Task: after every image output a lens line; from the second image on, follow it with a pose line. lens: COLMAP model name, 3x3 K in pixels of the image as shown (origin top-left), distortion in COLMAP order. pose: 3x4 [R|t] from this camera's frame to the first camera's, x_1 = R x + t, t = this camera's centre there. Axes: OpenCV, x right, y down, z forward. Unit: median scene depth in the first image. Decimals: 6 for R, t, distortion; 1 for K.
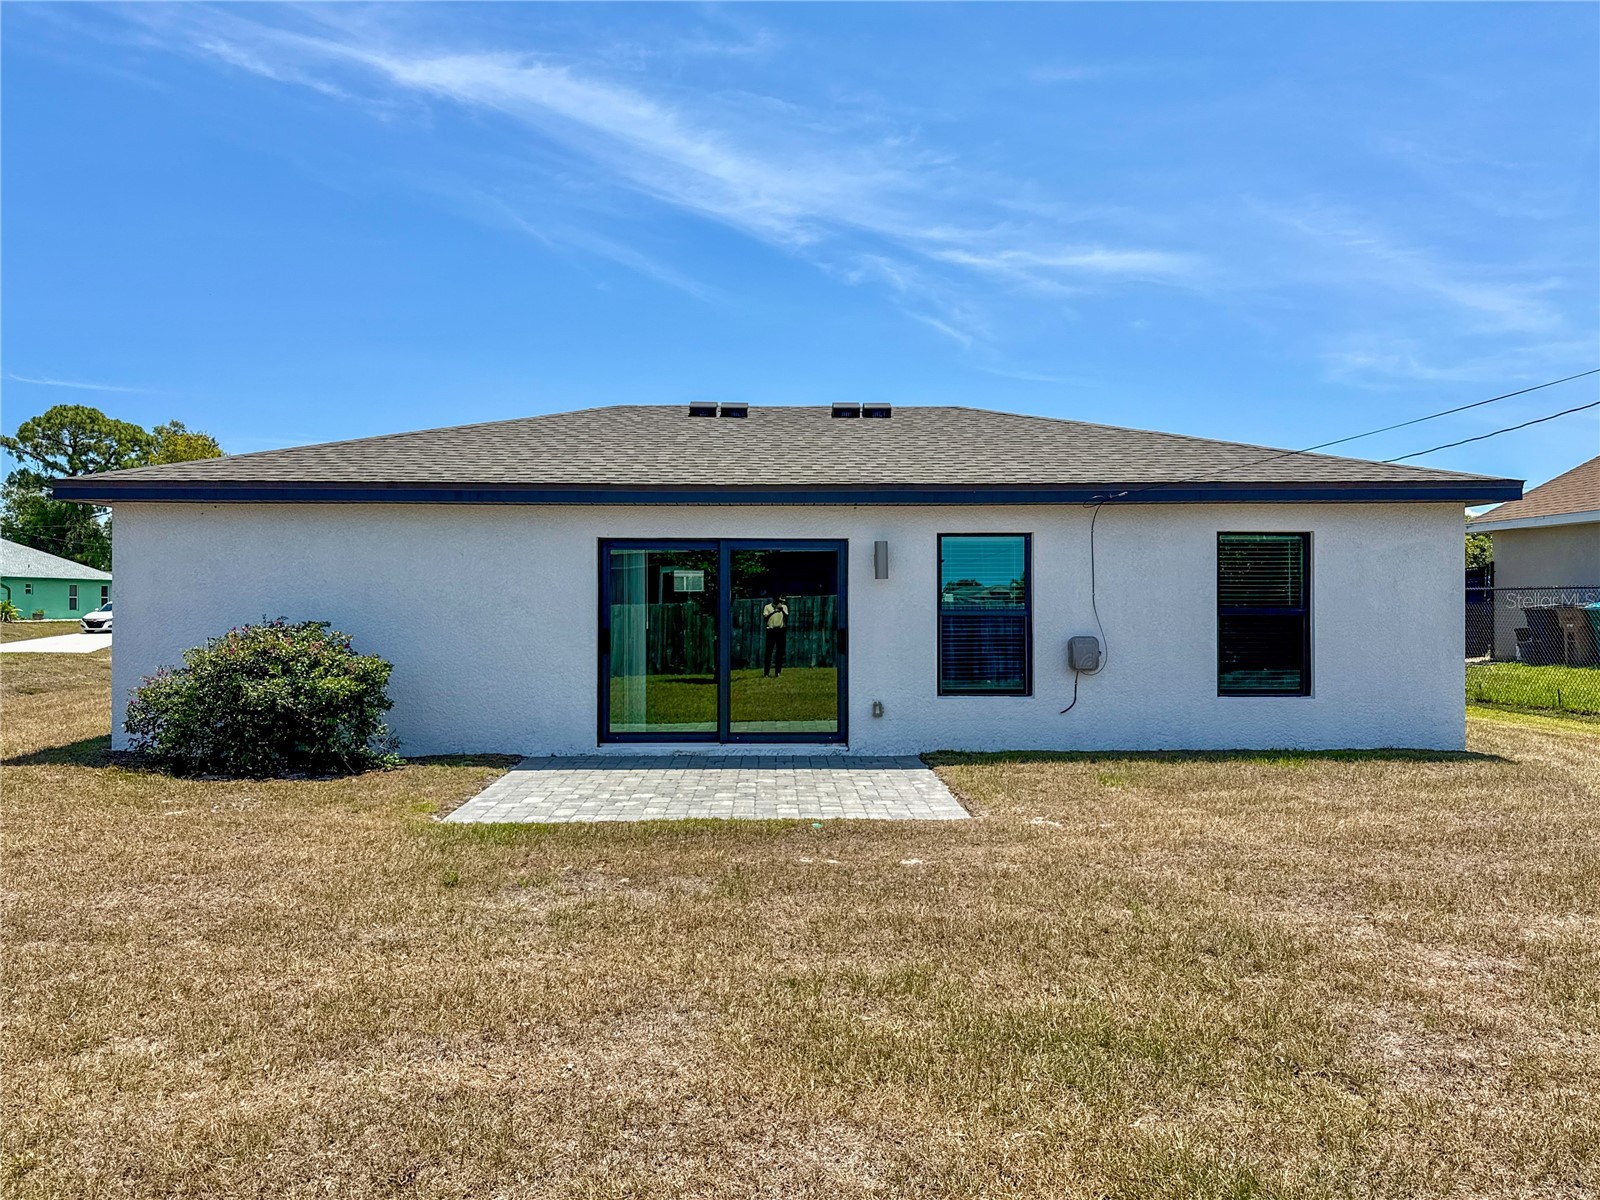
lens RADIAL K [[1105.2, 0, 800.0], [0, 1105.2, 600.0], [0, 0, 1]] dist [0.010625, -0.024704]
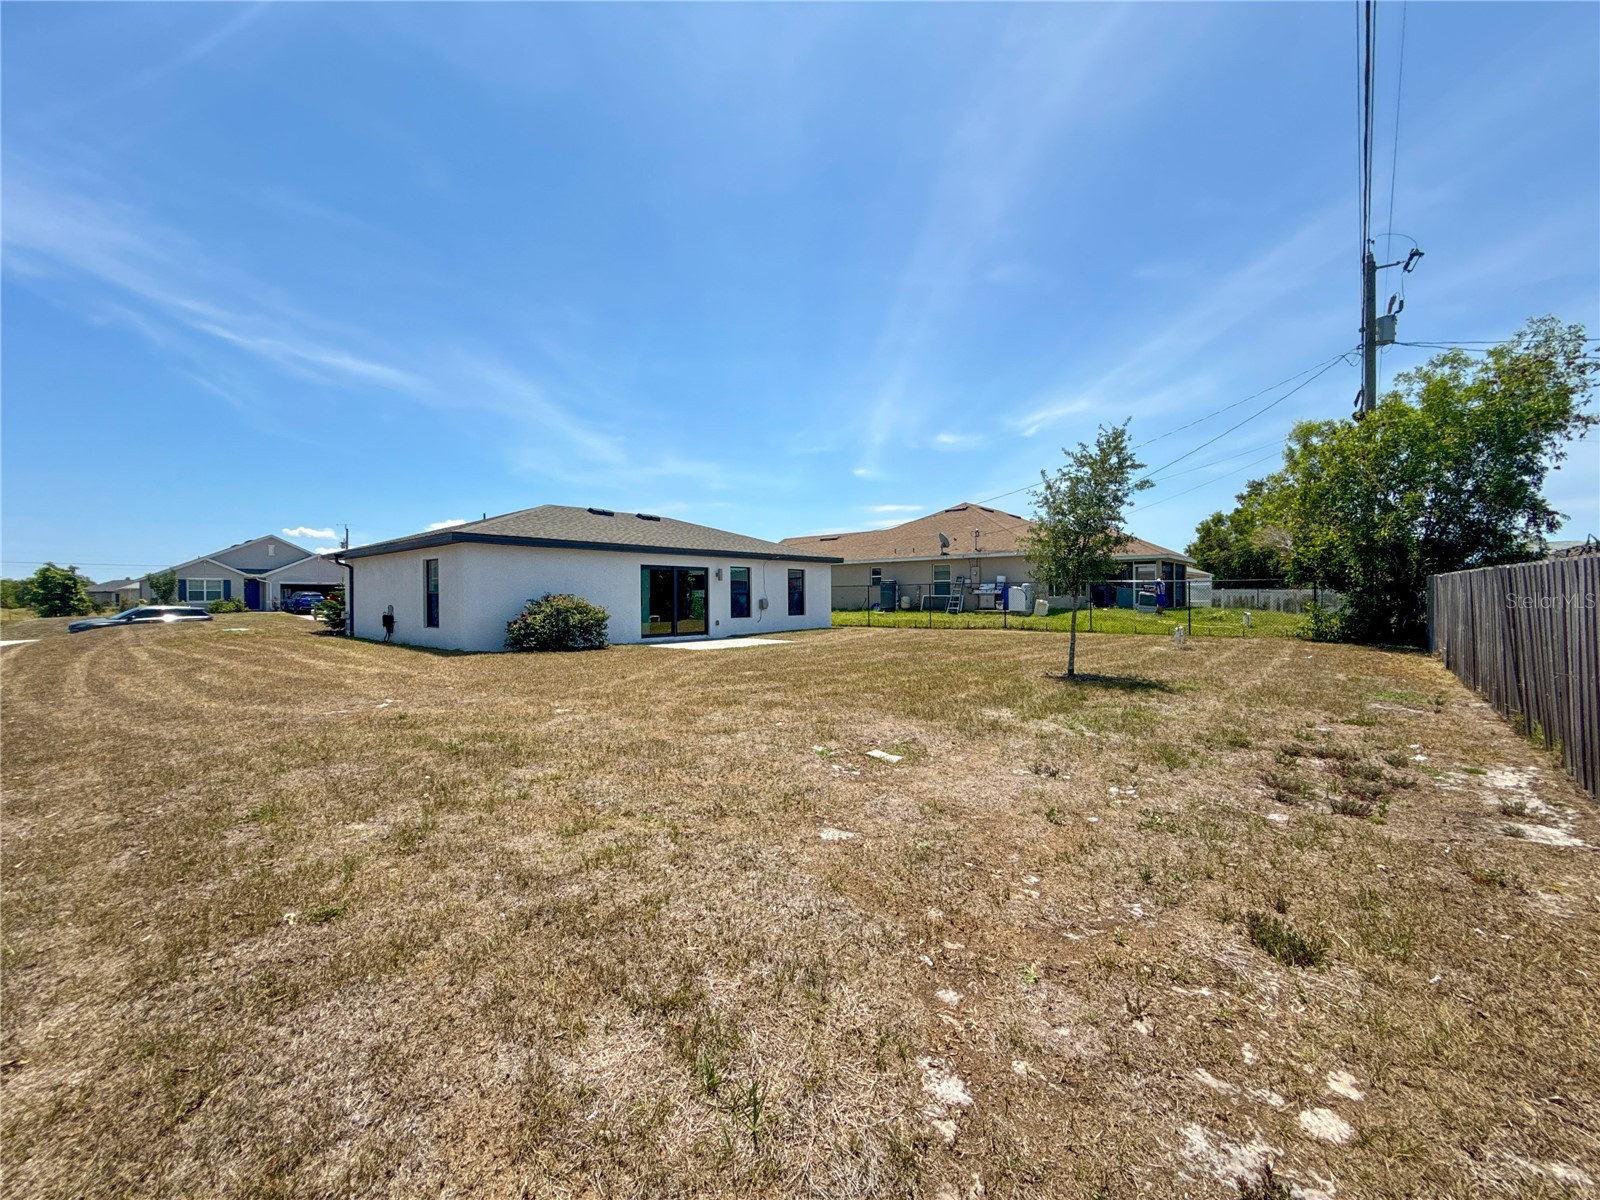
lens RADIAL K [[648.1, 0, 800.0], [0, 648.1, 600.0], [0, 0, 1]] dist [0.059354, -0.000025]
pose [[0.659491, -0.008751, 0.751662, -1.141524], [0.011073, 0.999937, 0.001926, 0.033985], [-0.751631, 0.007053, 0.659546, -0.381243]]
